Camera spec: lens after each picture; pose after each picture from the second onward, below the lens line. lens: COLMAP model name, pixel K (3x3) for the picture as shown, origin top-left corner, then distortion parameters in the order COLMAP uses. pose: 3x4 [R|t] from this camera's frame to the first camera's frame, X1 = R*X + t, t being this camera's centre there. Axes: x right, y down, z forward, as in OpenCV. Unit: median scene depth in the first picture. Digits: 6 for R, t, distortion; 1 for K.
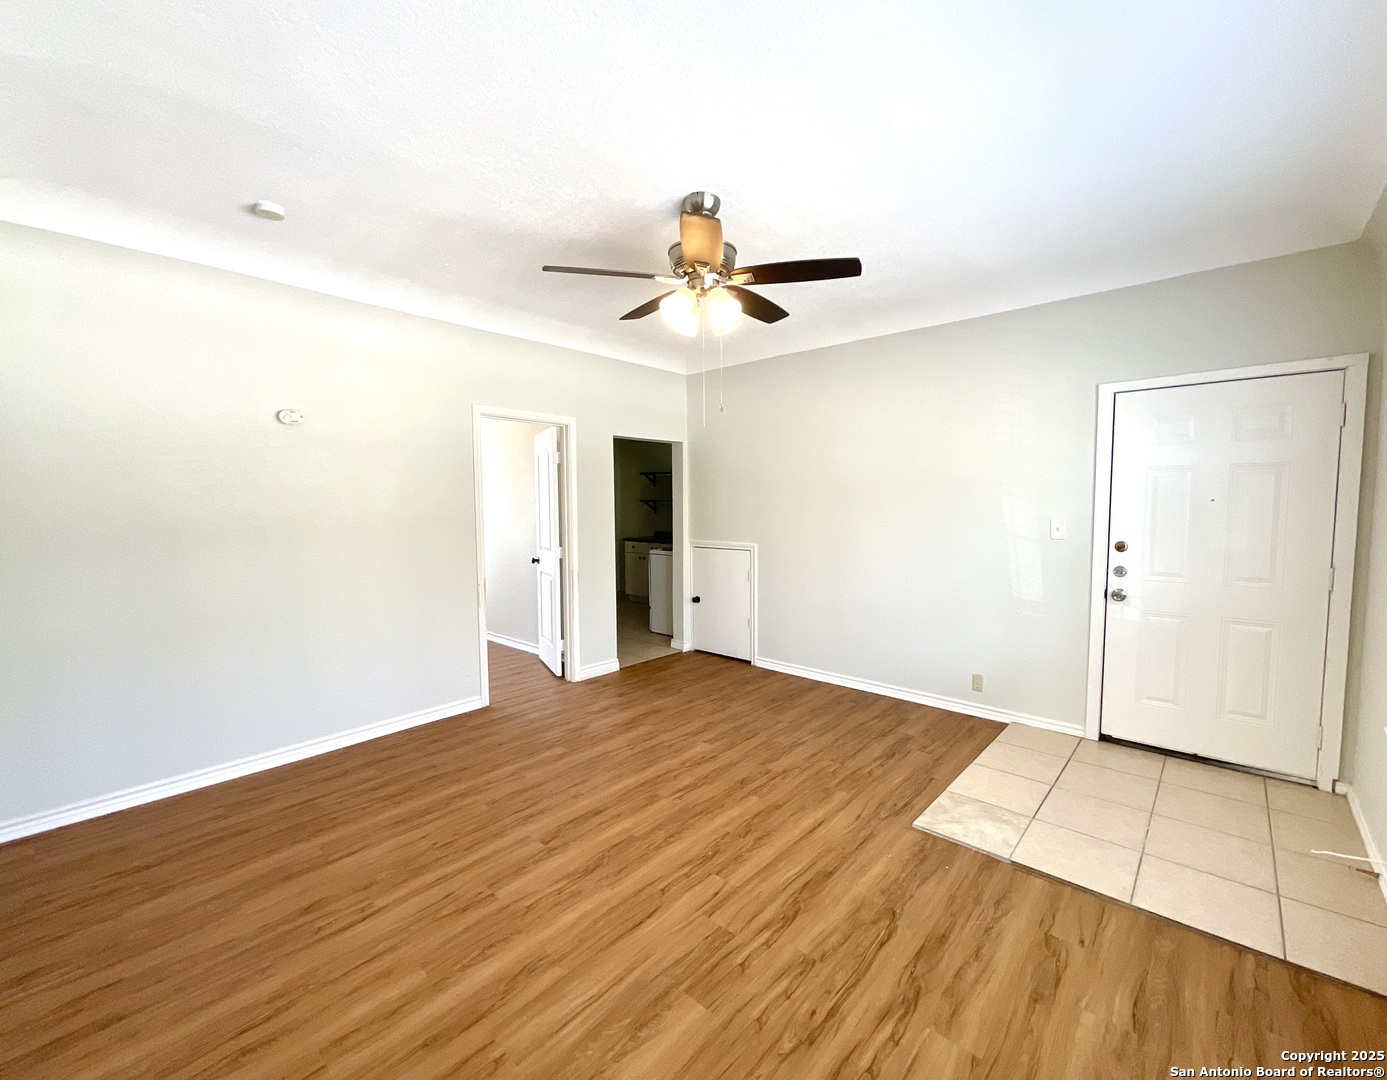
lens RADIAL K [[588.2, 0, 721.1], [0, 588.2, 541.8], [0, 0, 1]] dist [-0.005120, 0.003123]
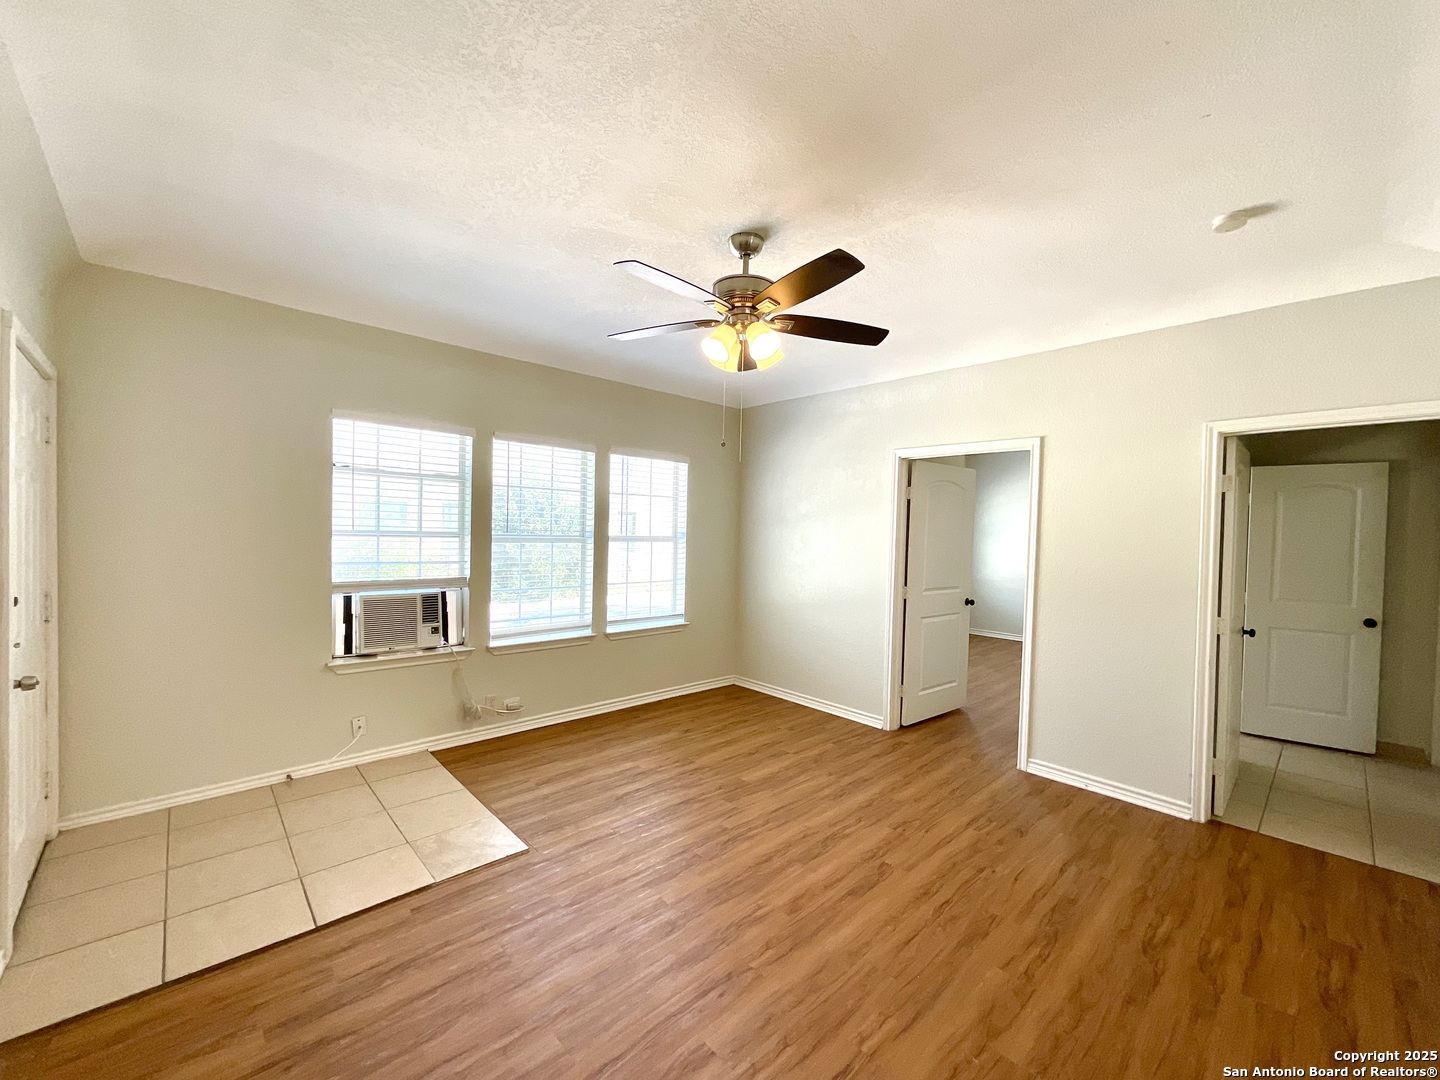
lens RADIAL K [[581.7, 0, 710.9], [0, 581.7, 543.7], [0, 0, 1]] dist [-0.002122, 0.000889]
pose [[-0.992011, -0.022405, 0.124149, -0.098420], [-0.011665, 0.996178, 0.086568, -0.134866], [-0.125615, 0.084428, -0.988480, 1.880367]]
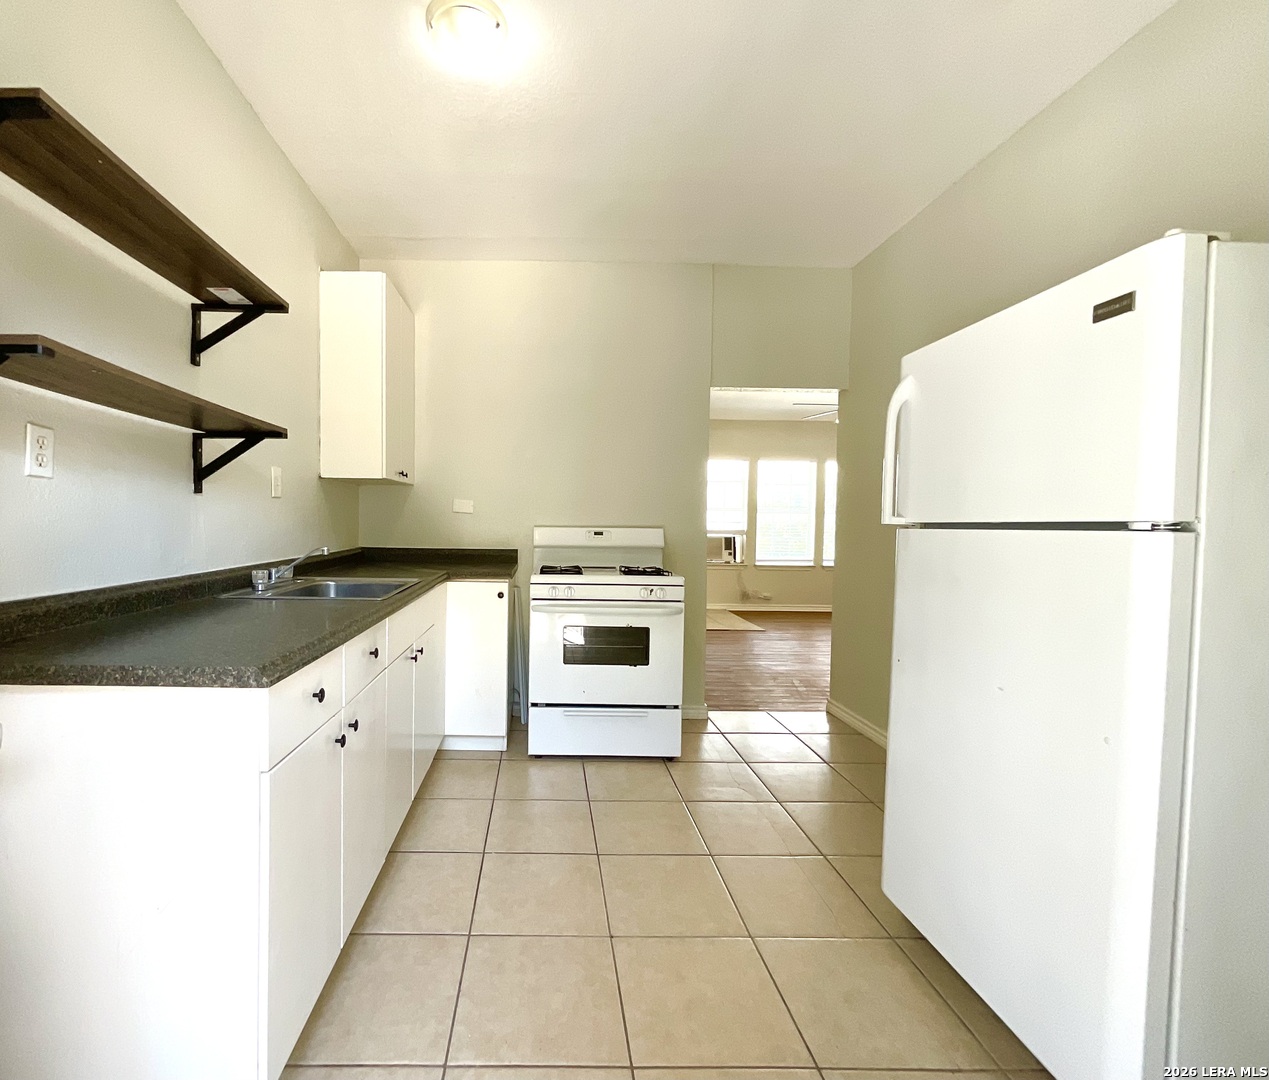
lens RADIAL K [[581.5, 0, 554.5], [0, 581.5, 536.6], [0, 0, 1]] dist [0.001678, 0.003738]
pose [[-0.651709, -0.033191, 0.757743, -0.931618], [0.033945, 0.996765, 0.072855, -0.134241], [-0.757709, 0.073202, -0.648474, 3.193787]]
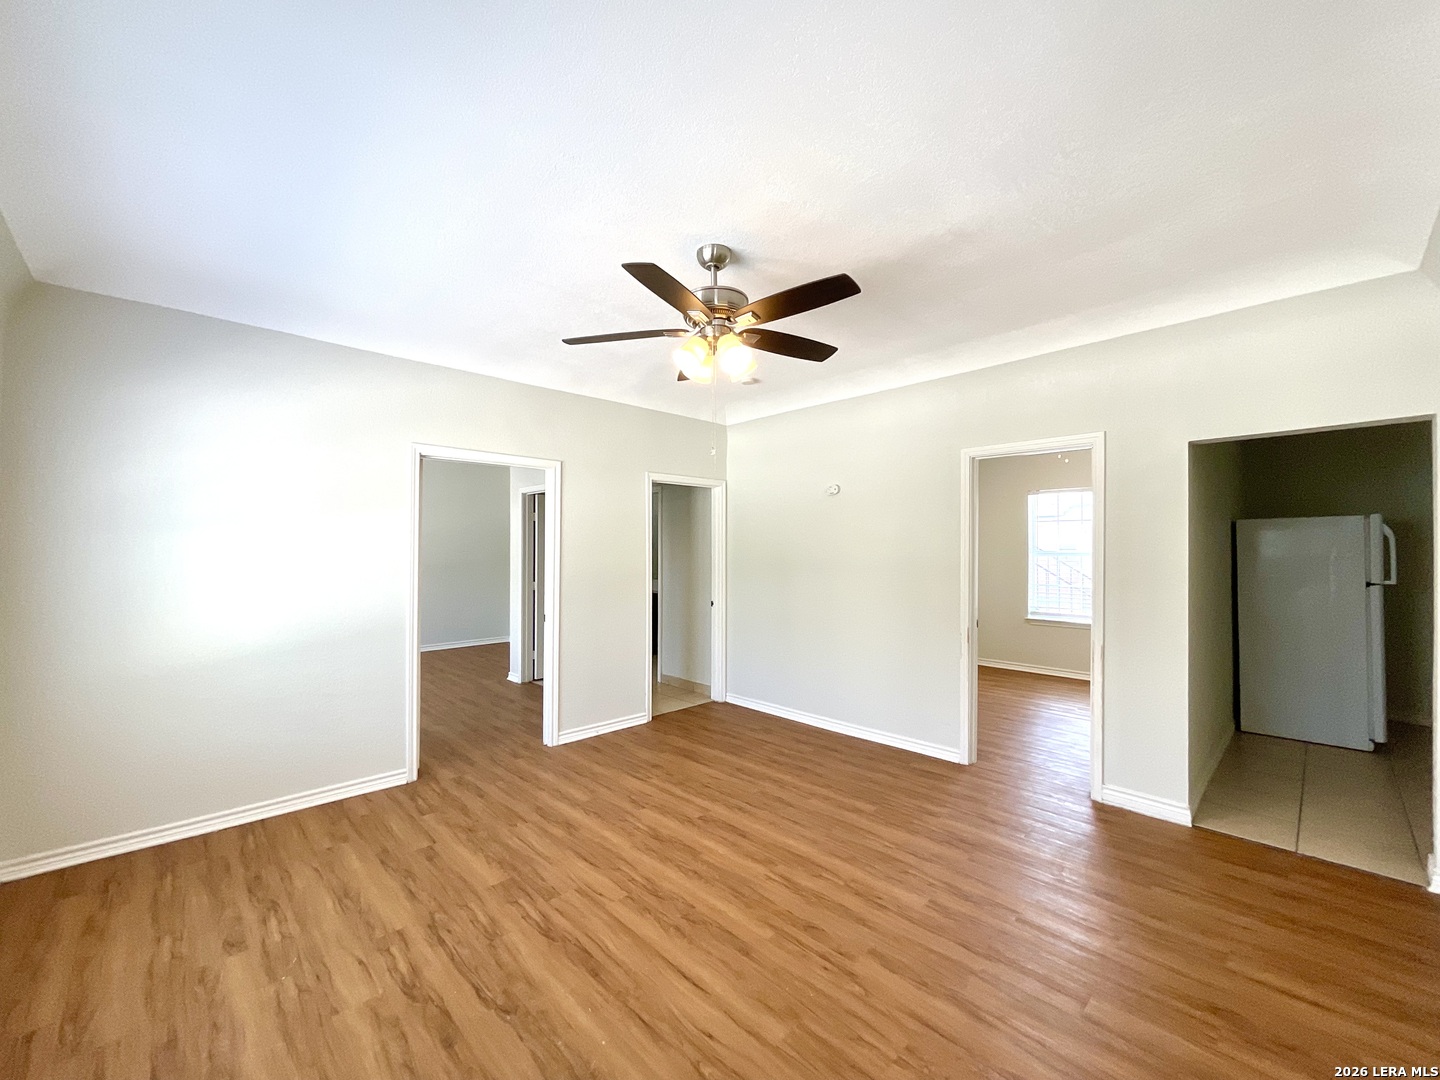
lens RADIAL K [[581.7, 0, 721.2], [0, 581.7, 542.9], [0, 0, 1]] dist [-0.002122, 0.000889]
pose [[-0.103717, -0.010877, -0.994547, 0.887019], [-0.065036, 0.997874, -0.004131, -0.072616], [0.992478, 0.064252, -0.104204, 1.060025]]
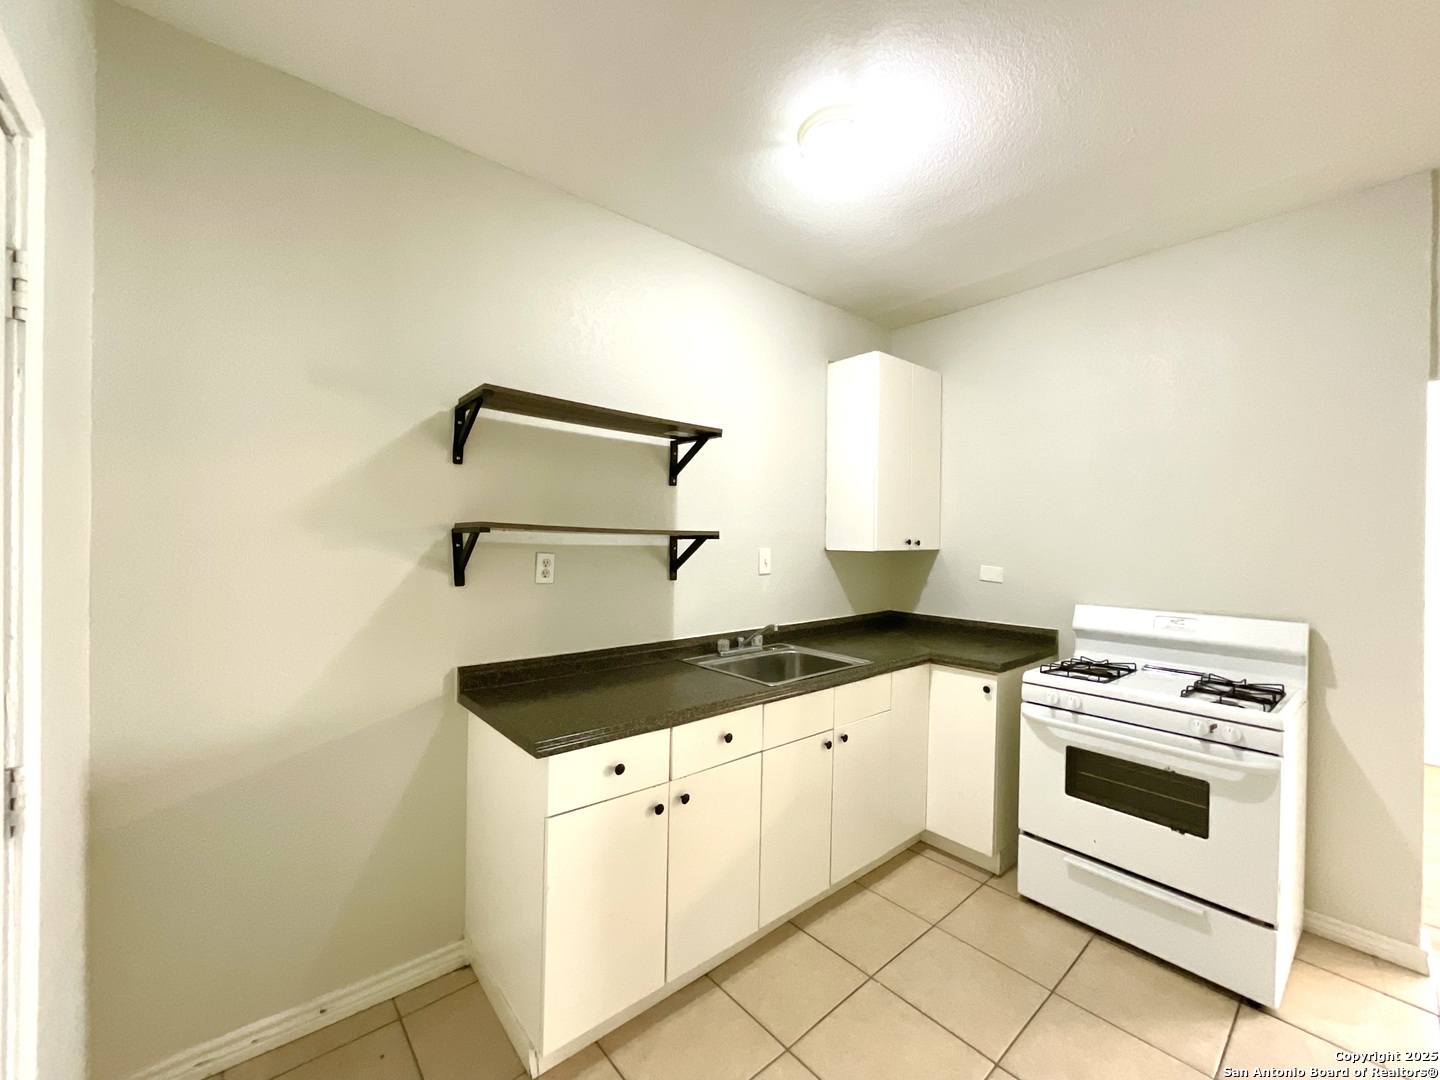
lens RADIAL K [[581.7, 0, 721.6], [0, 581.7, 545.0], [0, 0, 1]] dist [-0.002122, 0.000889]
pose [[0.157977, -0.011465, 0.987376, -1.020403], [0.052203, 0.998631, 0.003243, -0.199297], [-0.986062, 0.051031, 0.158360, 2.864220]]
